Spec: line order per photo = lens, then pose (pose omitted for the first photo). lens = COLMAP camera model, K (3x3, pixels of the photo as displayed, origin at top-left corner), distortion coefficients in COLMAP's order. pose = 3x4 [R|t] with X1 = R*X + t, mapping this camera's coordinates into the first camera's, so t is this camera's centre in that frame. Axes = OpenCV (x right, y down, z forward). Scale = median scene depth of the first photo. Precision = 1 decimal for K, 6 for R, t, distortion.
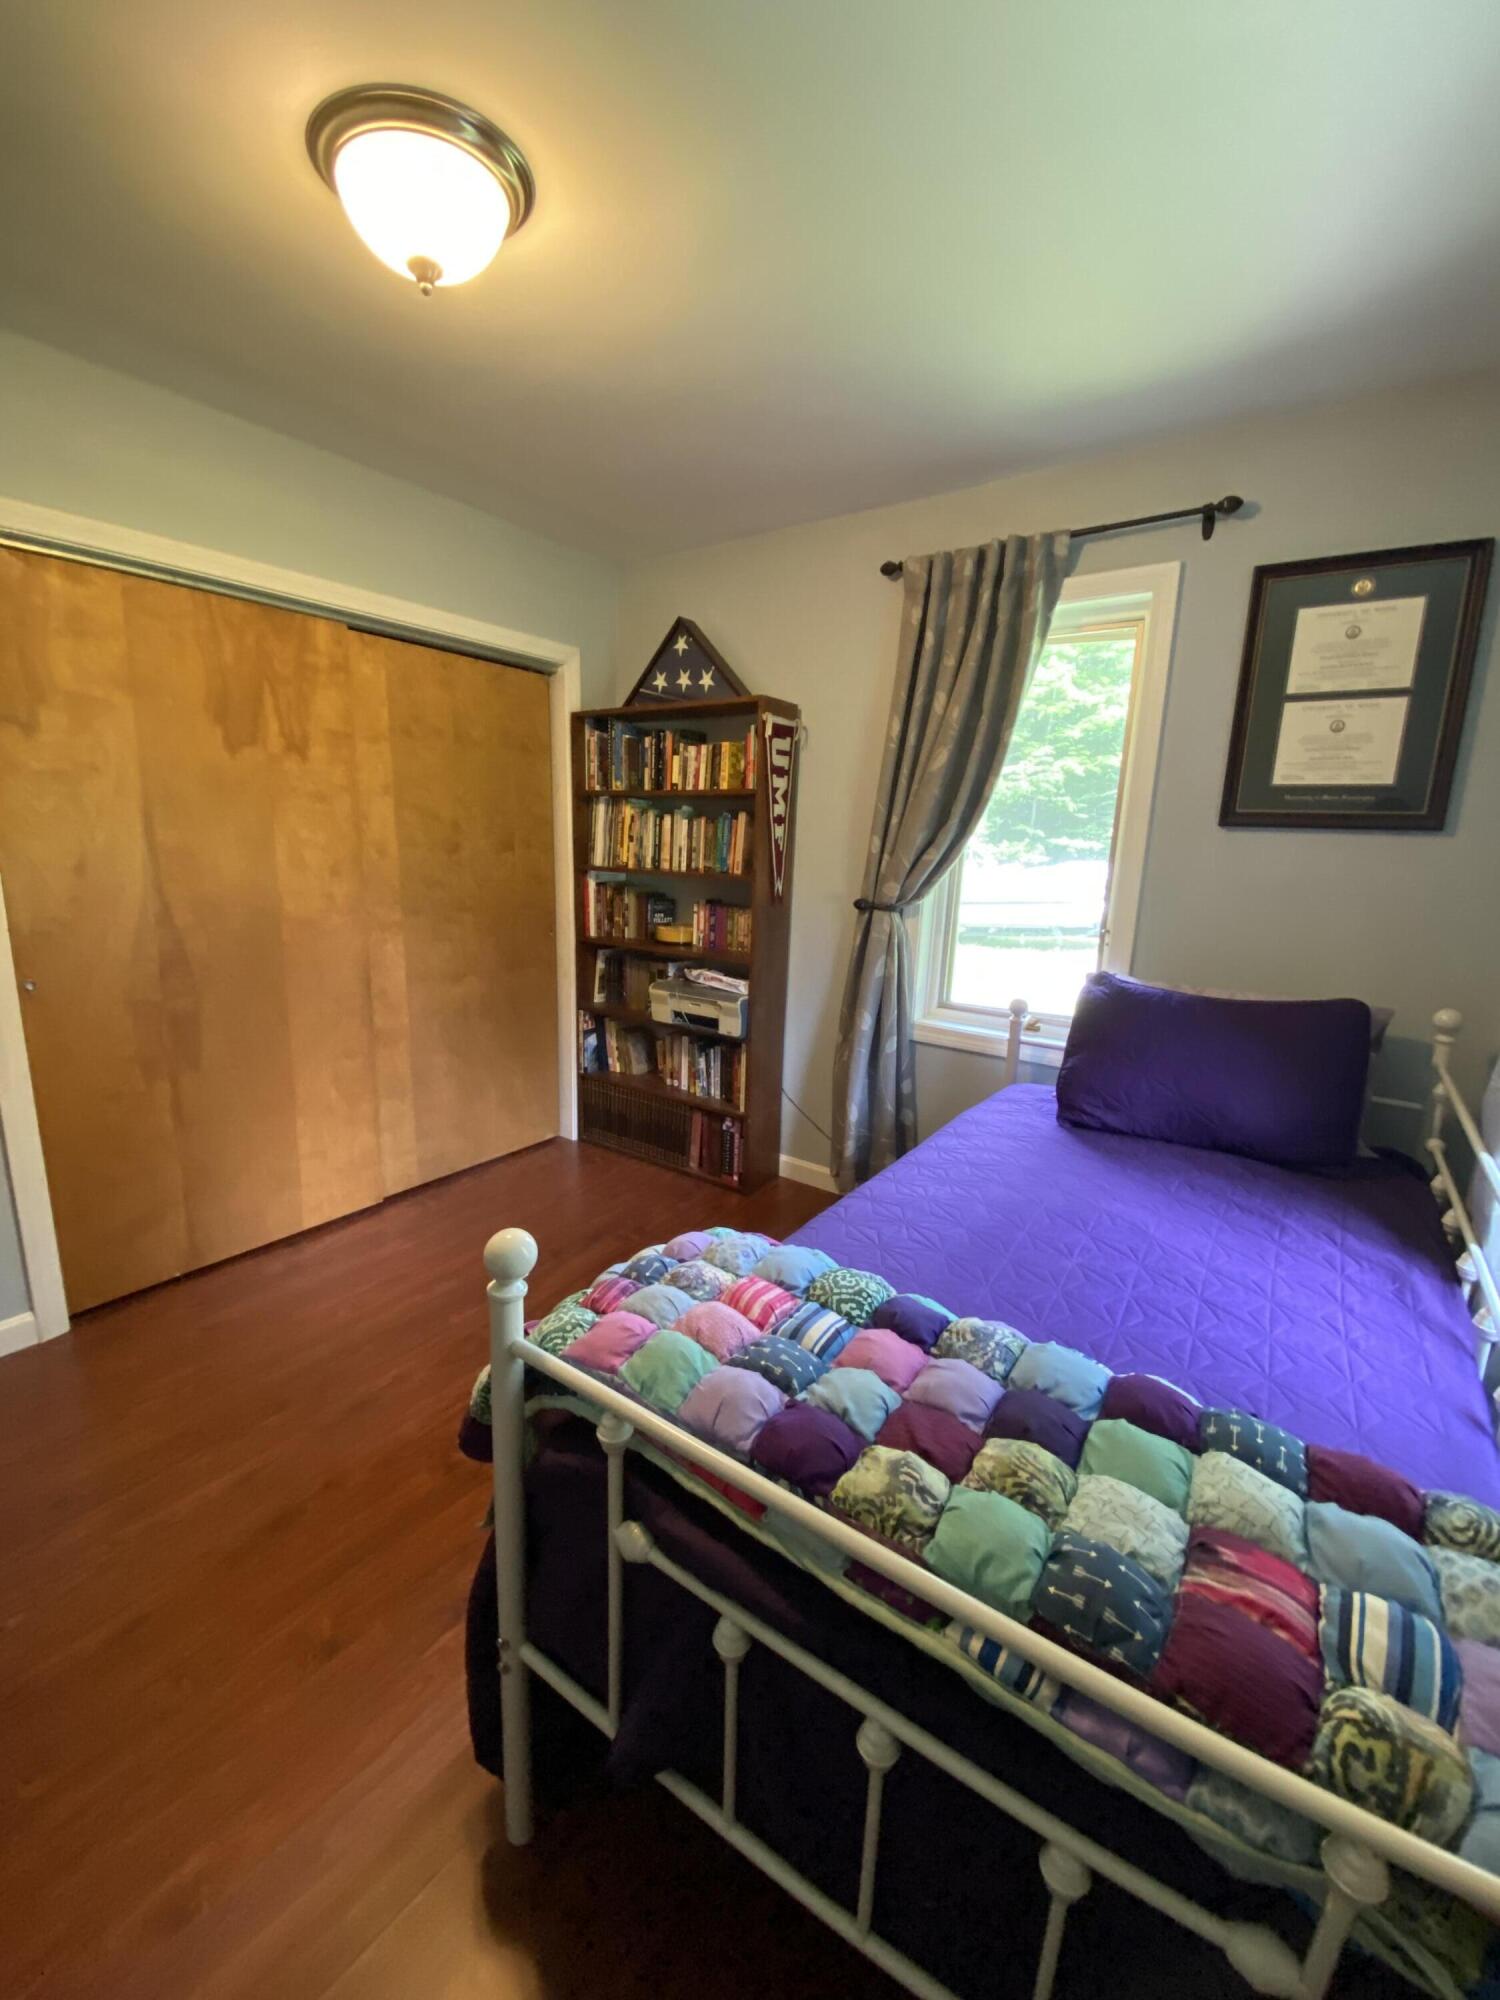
lens RADIAL K [[810.9, 0, 751.6], [0, 810.9, 1016.8], [0, 0, 1]] dist [0.016918, -0.017944]
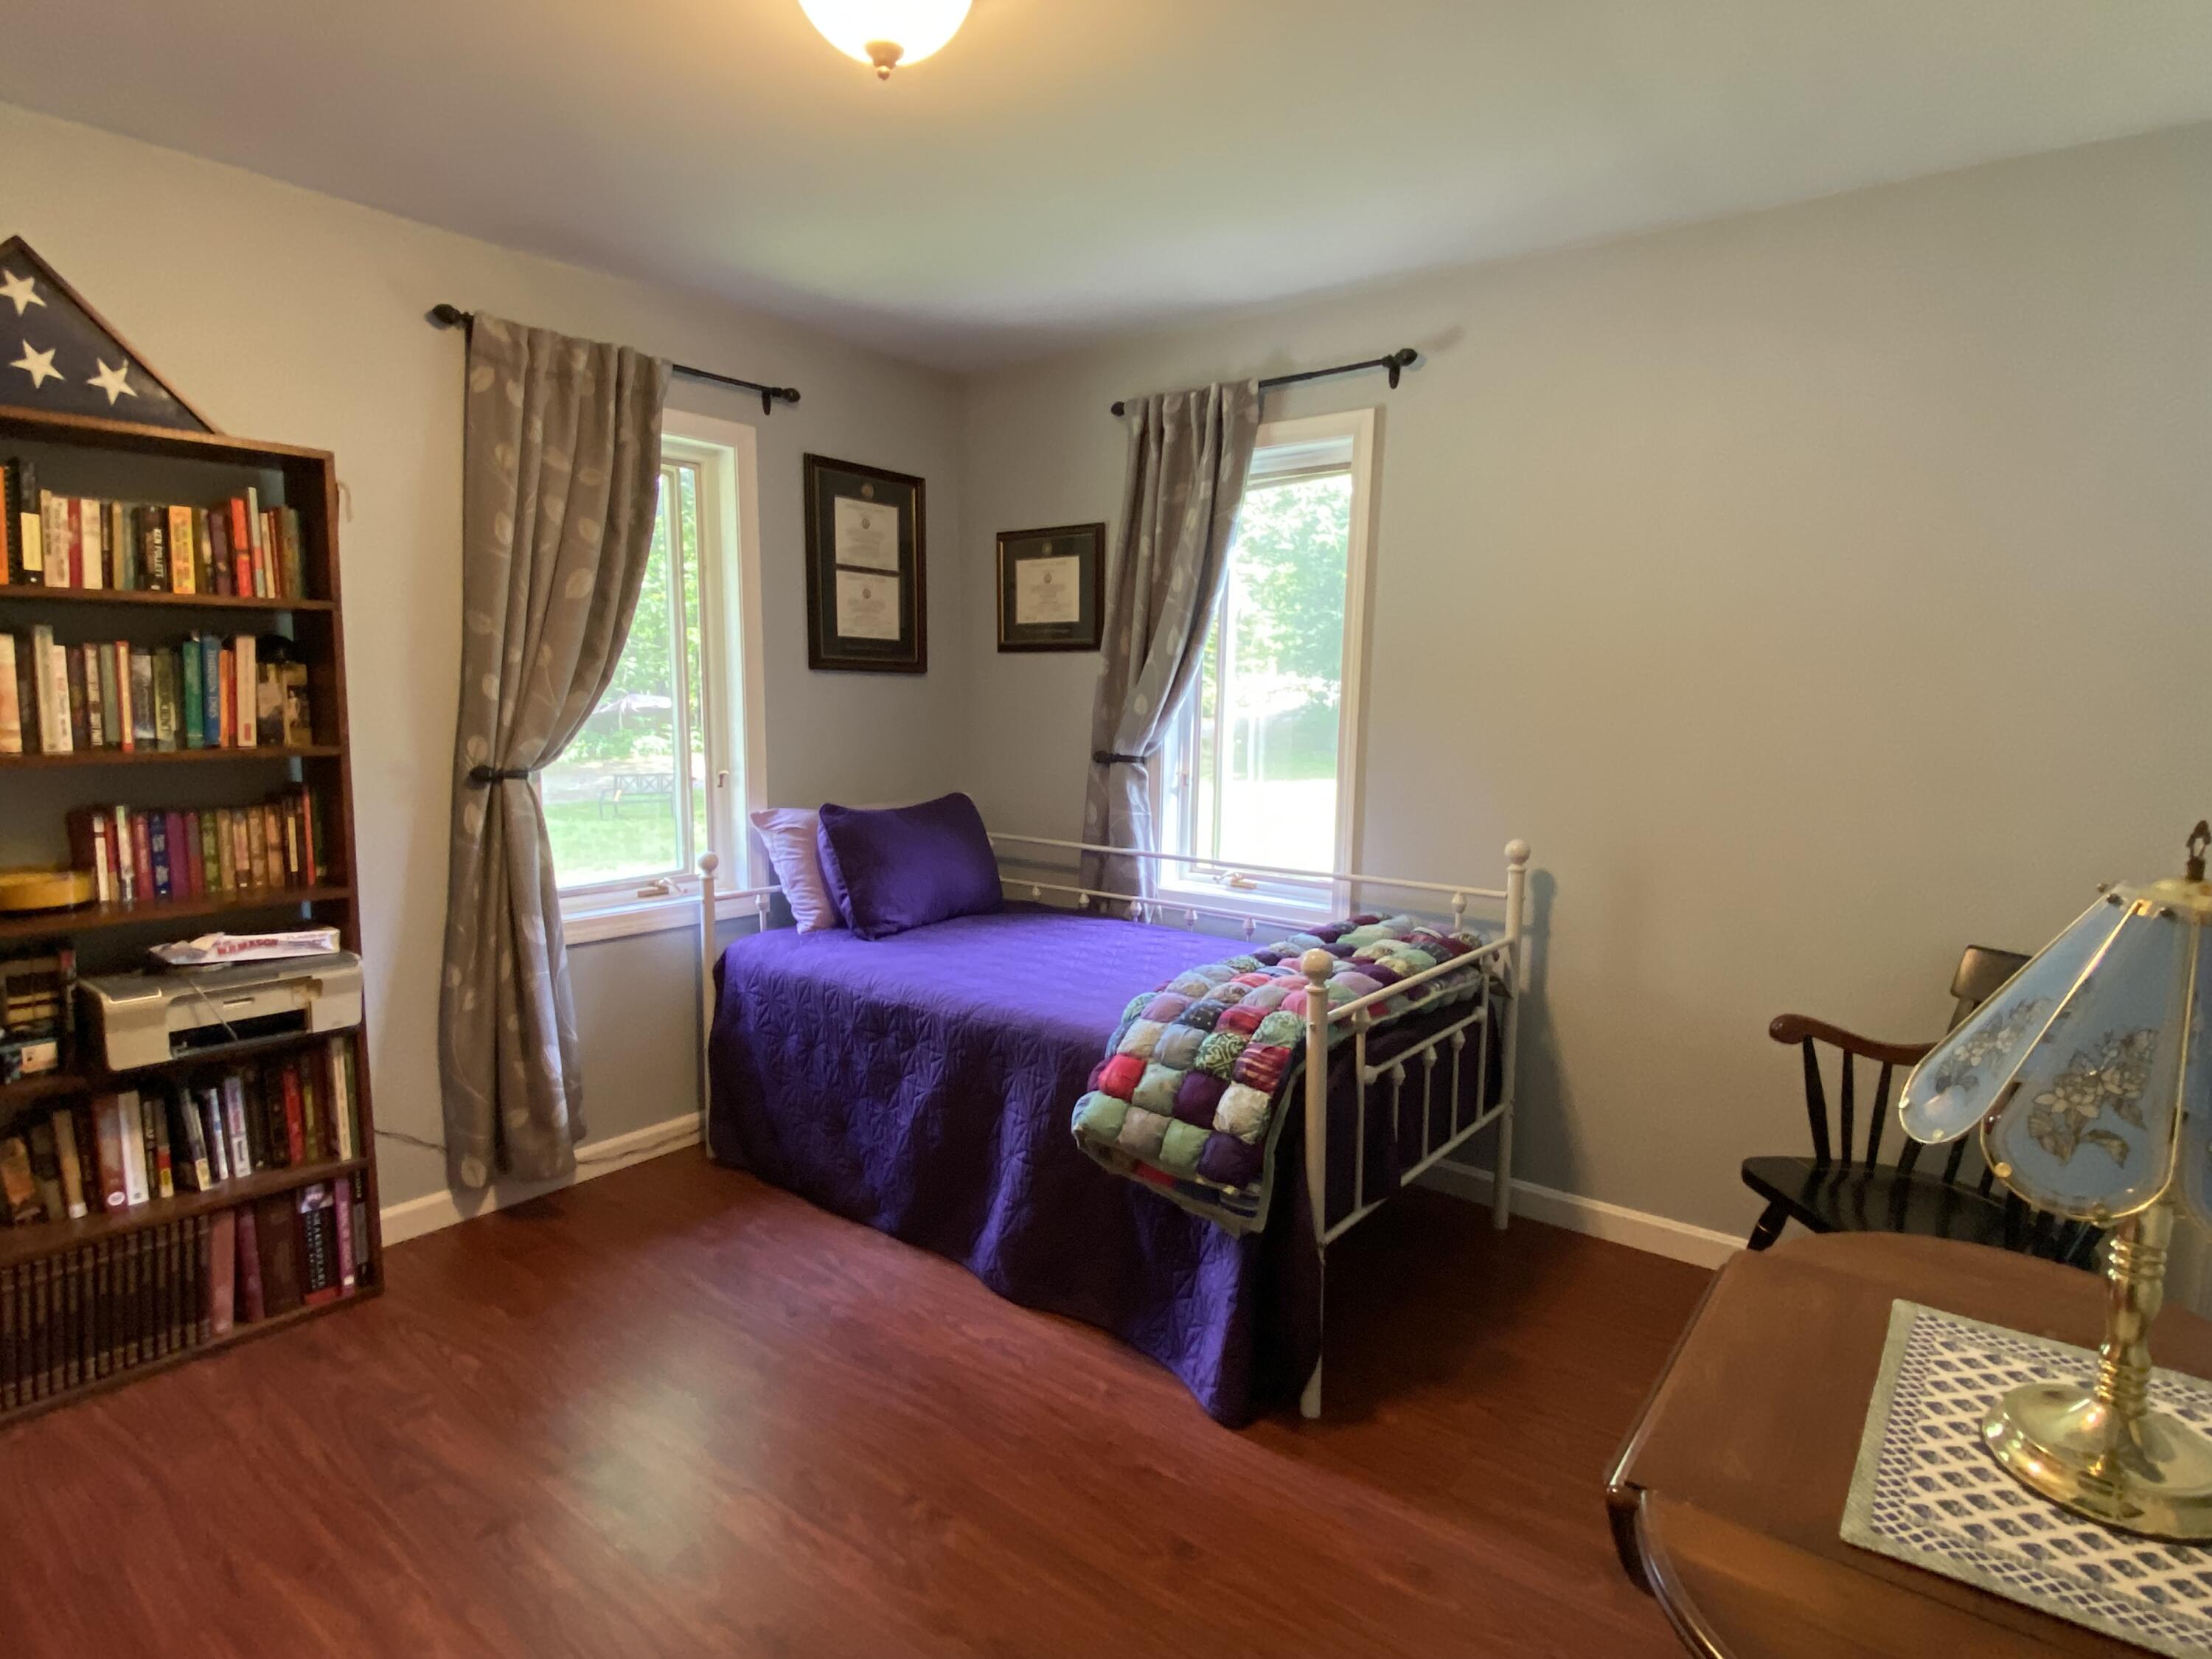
lens RADIAL K [[1164.8, 0, 1106.6], [0, 1164.8, 822.6], [0, 0, 1]] dist [-0.003010, -0.001475]
pose [[0.057062, -0.140570, 0.988425, -0.865178], [0.193919, 0.972743, 0.127145, -0.129399], [-0.979356, 0.184420, 0.082766, 0.423009]]
